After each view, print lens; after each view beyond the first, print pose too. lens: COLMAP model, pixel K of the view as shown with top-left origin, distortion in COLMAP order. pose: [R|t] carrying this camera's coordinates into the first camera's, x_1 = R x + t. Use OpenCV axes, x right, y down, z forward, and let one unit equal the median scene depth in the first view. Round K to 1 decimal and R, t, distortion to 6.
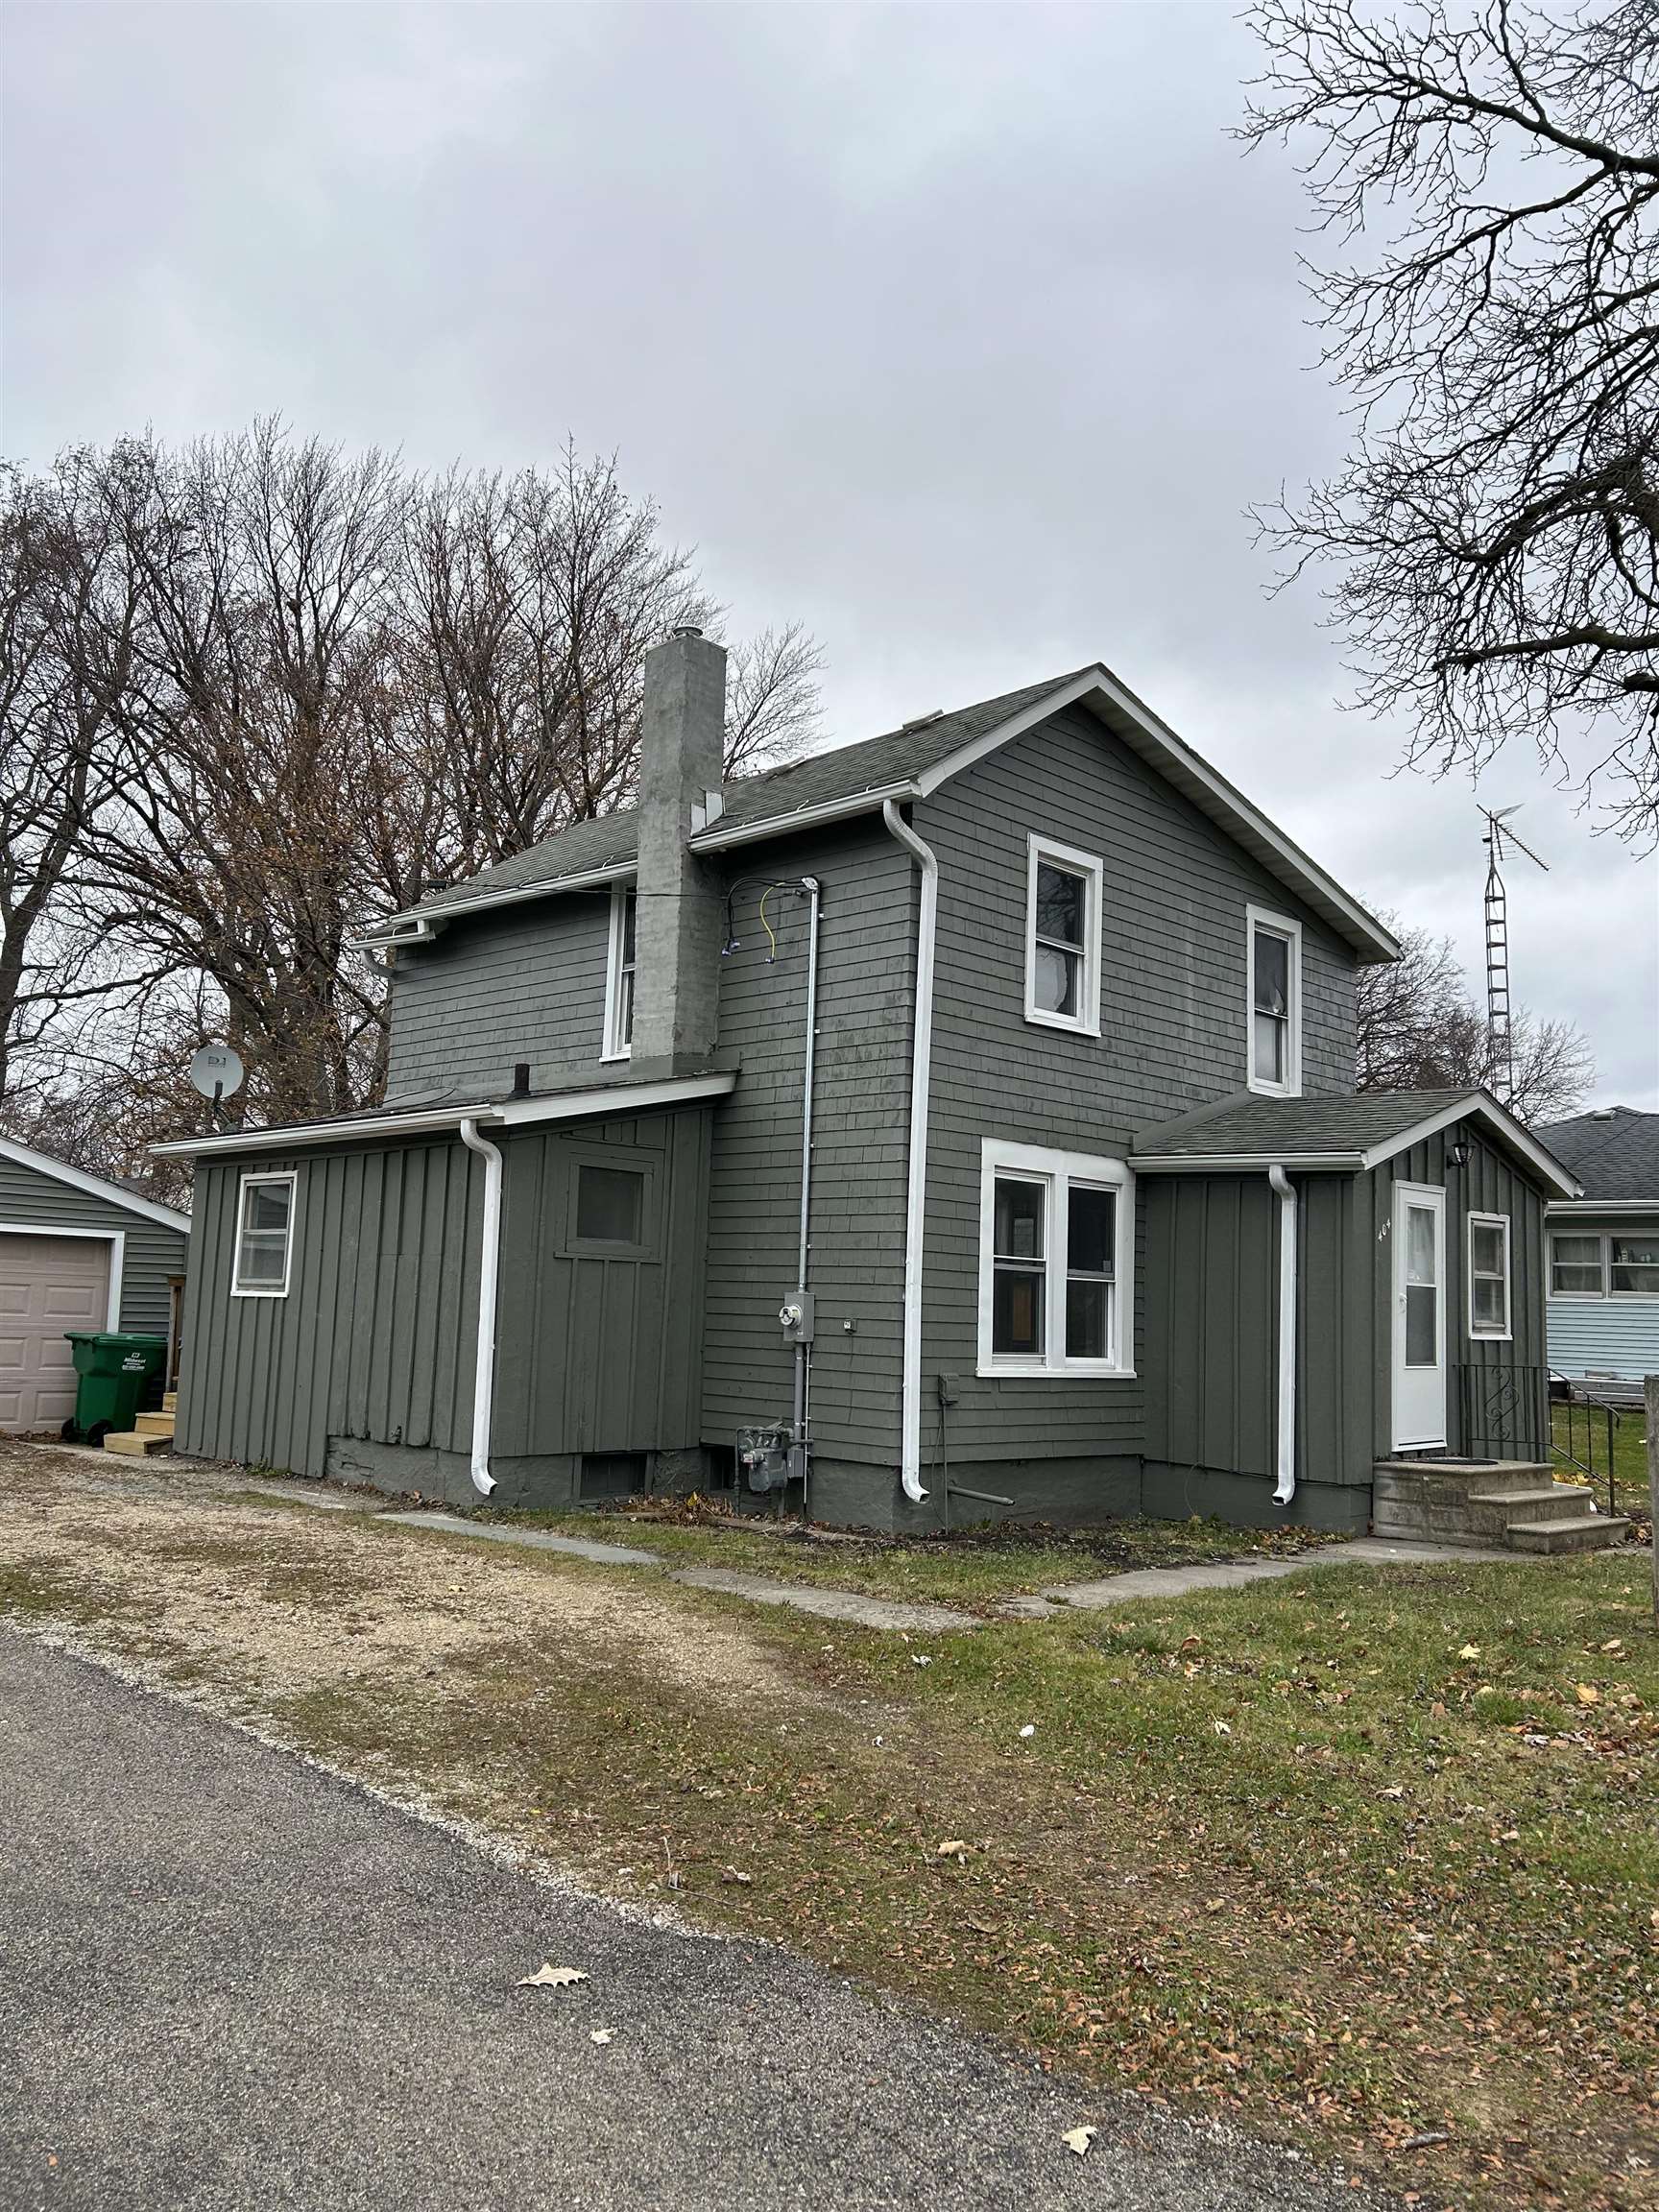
lens RADIAL K [[1610.7, 0, 829.5], [0, 1610.7, 1106.0], [0, 0, 1]] dist [0.122207, -0.254425]
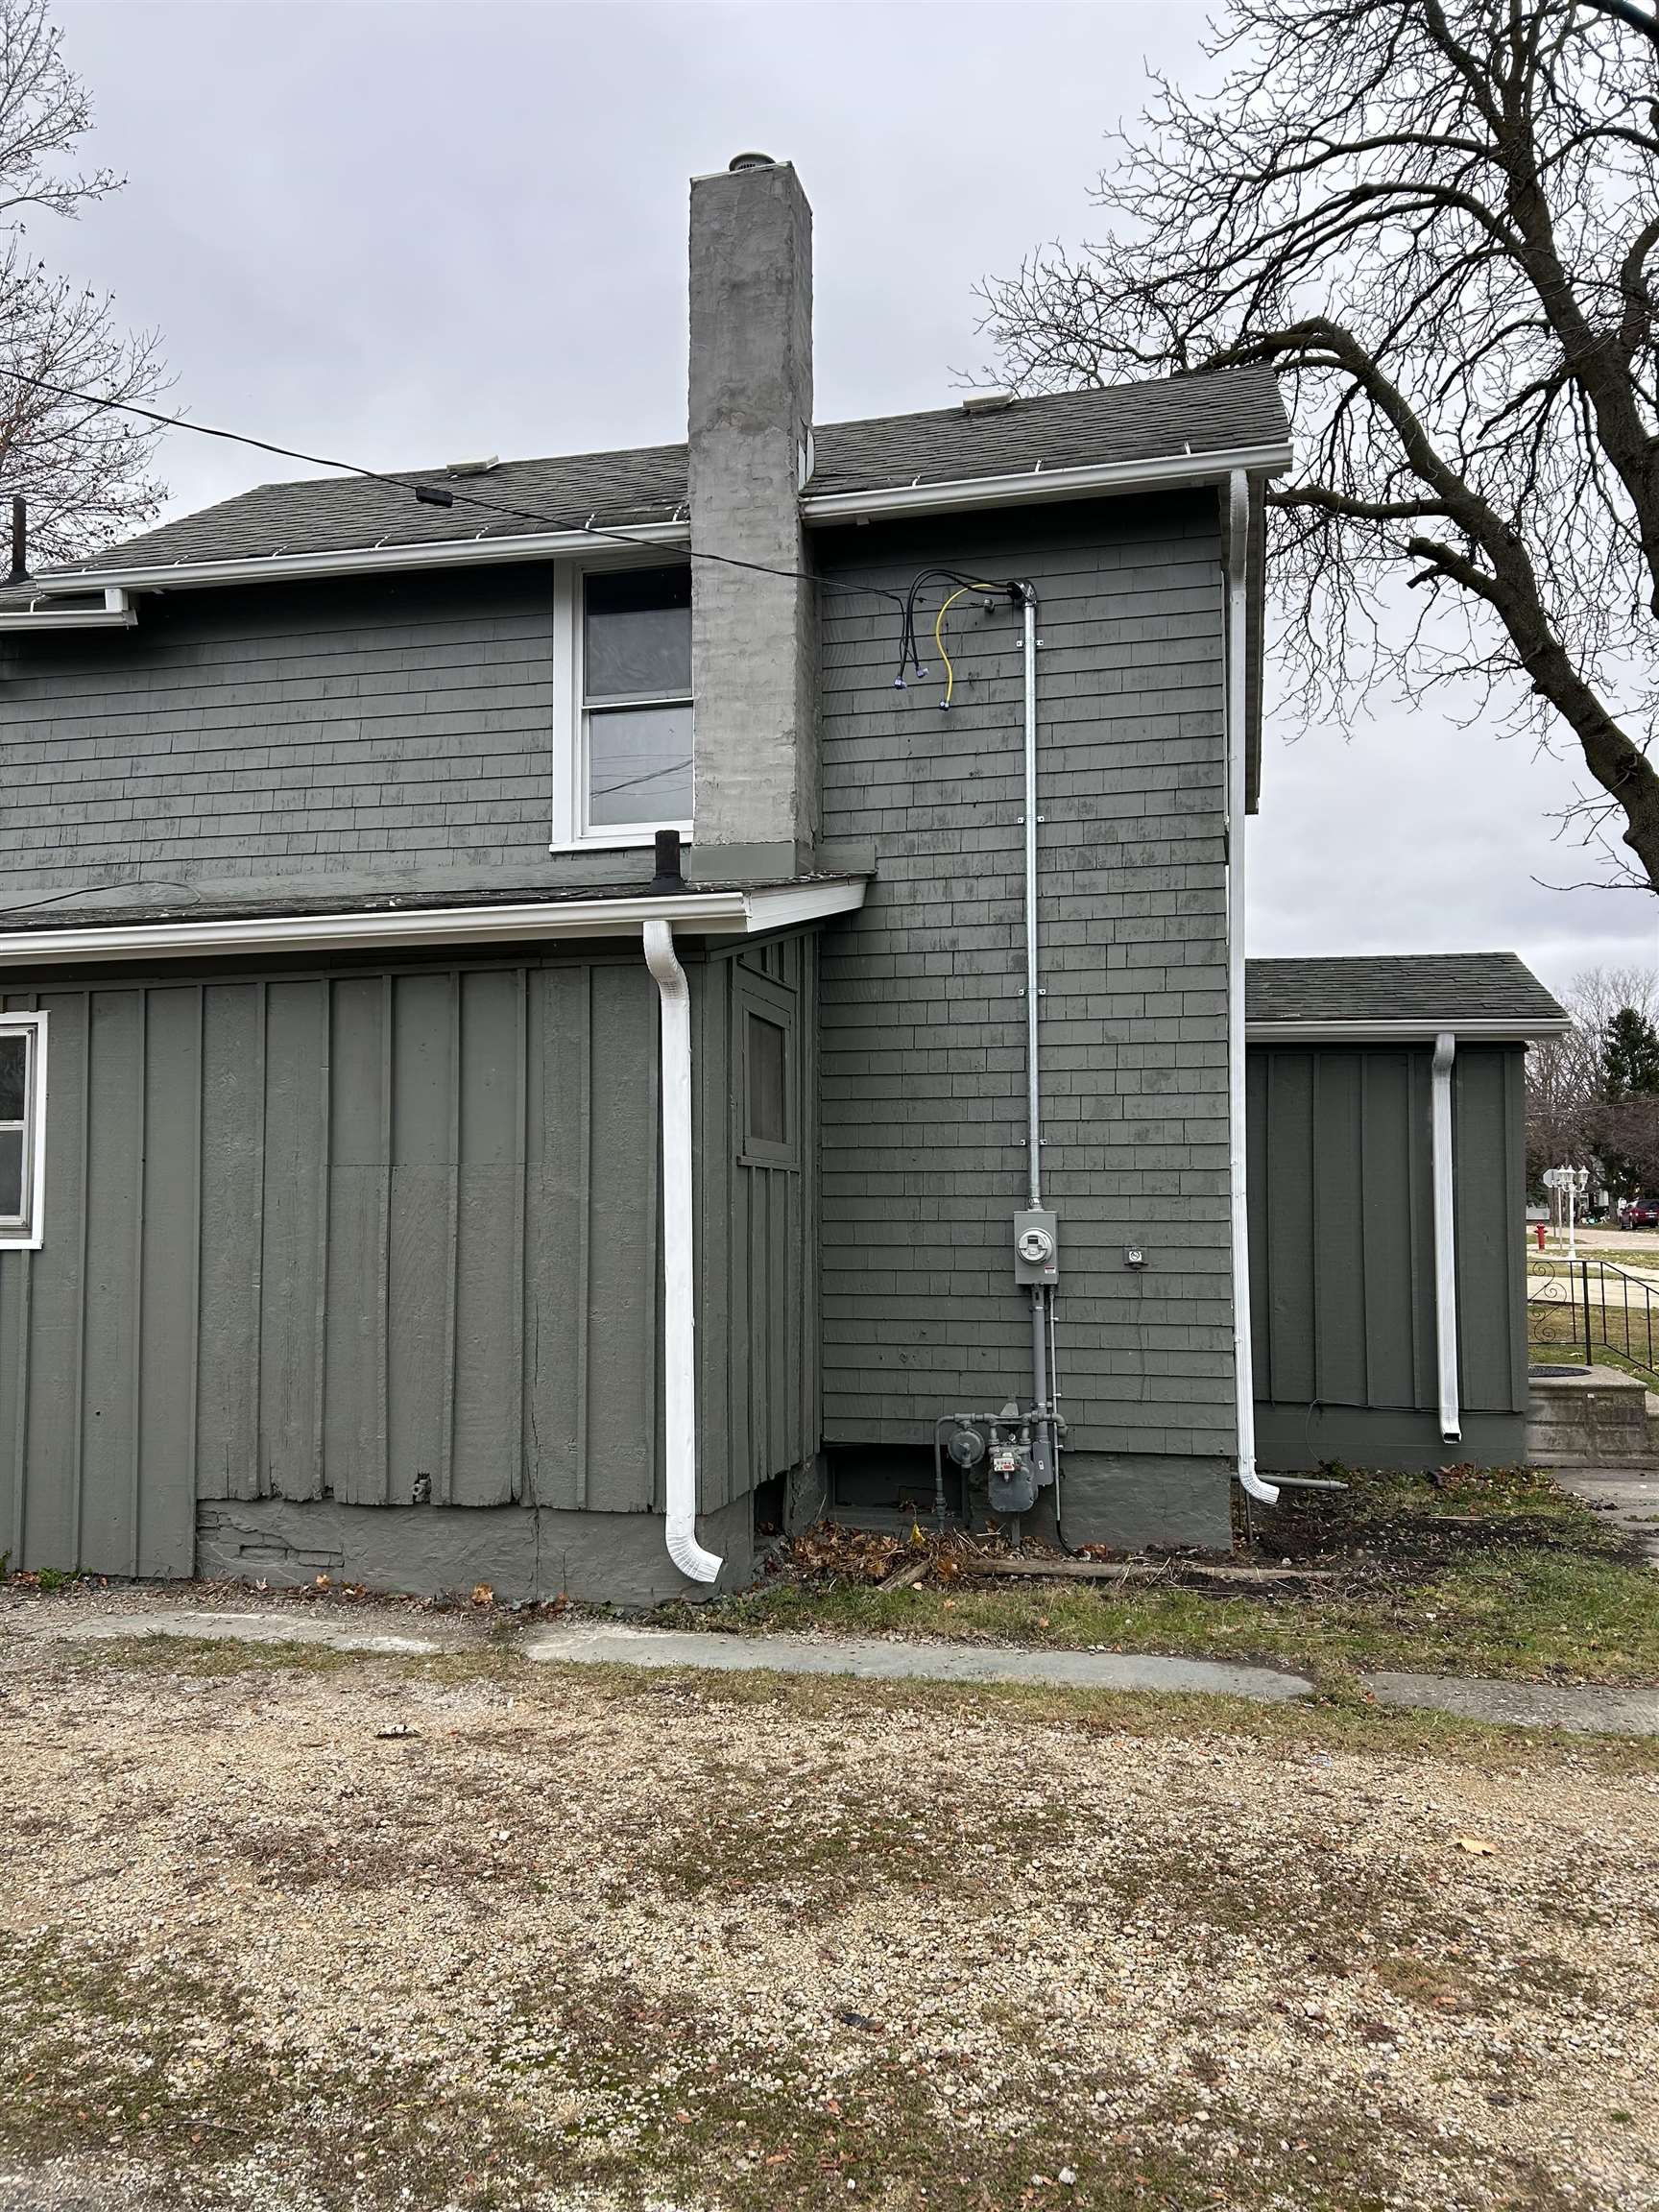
lens RADIAL K [[1610.7, 0, 829.5], [0, 1610.7, 1106.0], [0, 0, 1]] dist [0.122207, -0.254425]
pose [[0.863062, -0.002149, 0.505093, -0.414738], [-0.031971, 0.997753, 0.058874, 0.034635], [-0.504085, -0.066960, 0.861055, 0.453409]]
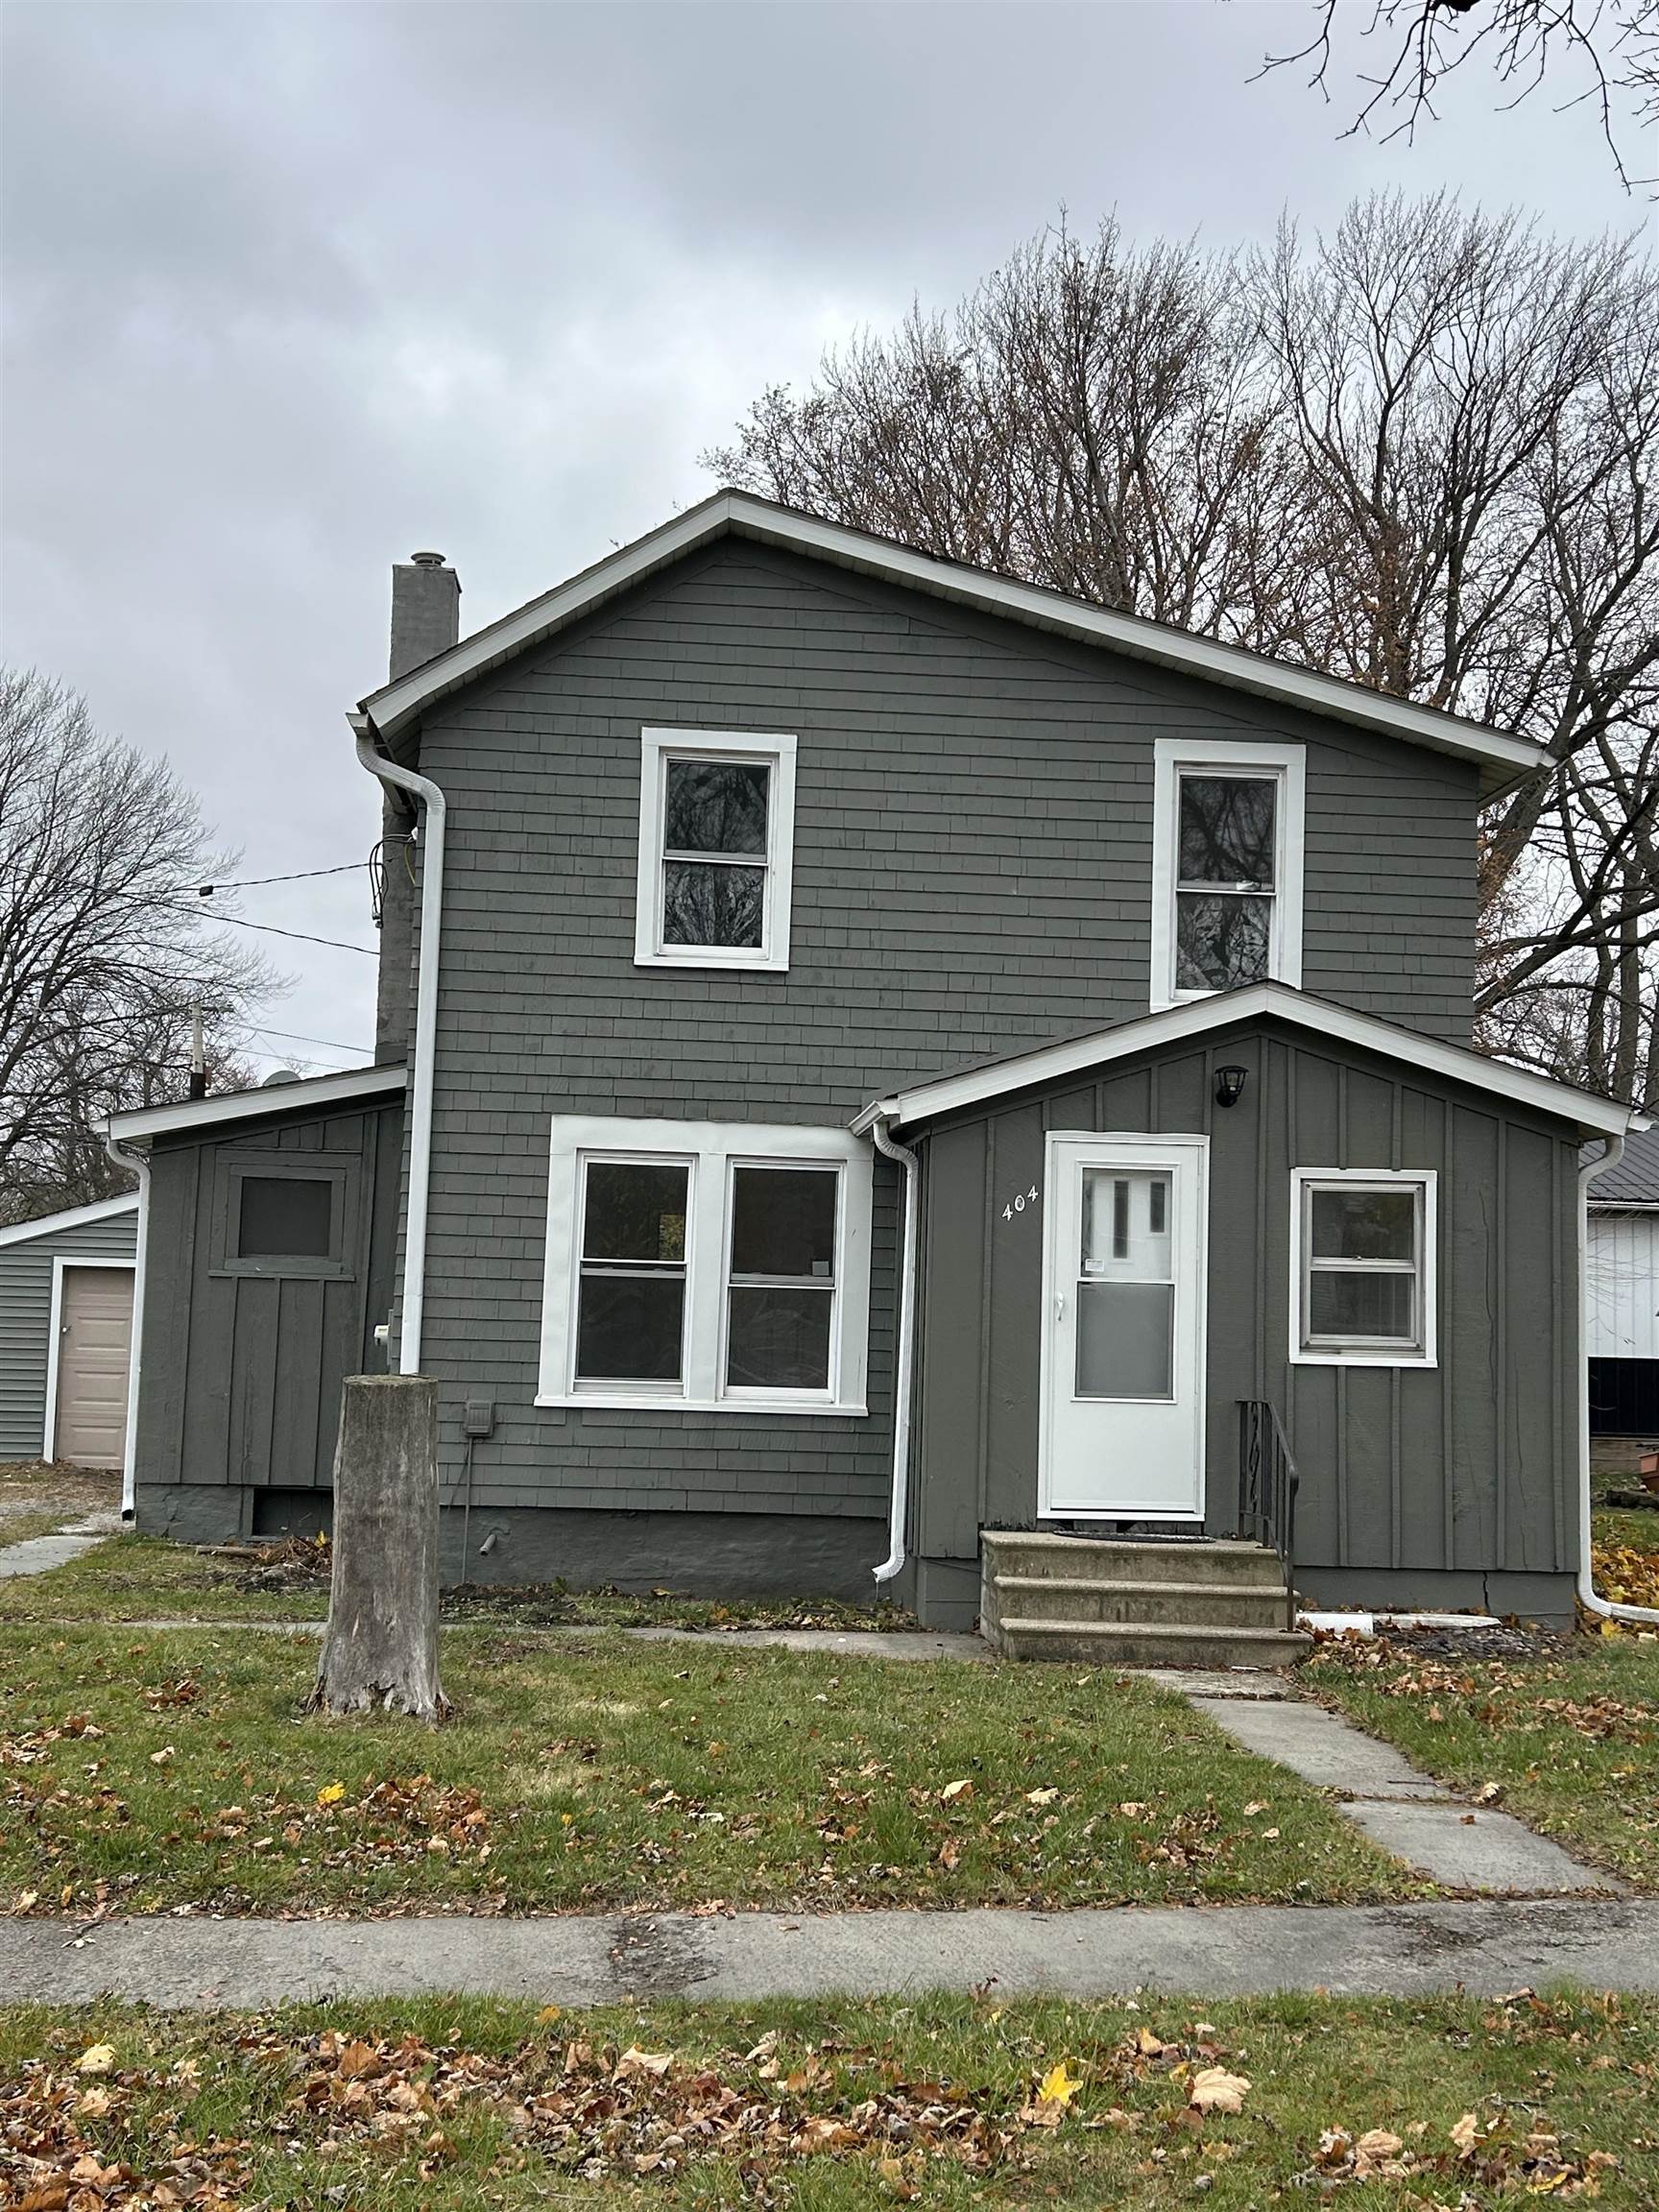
lens RADIAL K [[2361.4, 0, 829.5], [0, 2361.4, 1106.0], [0, 0, 1]] dist [0.011537, -0.001063]
pose [[0.796685, -0.070439, -0.600276, 0.892459], [0.073038, 0.997127, -0.020071, 0.047277], [0.599965, -0.027853, 0.799541, 0.121498]]
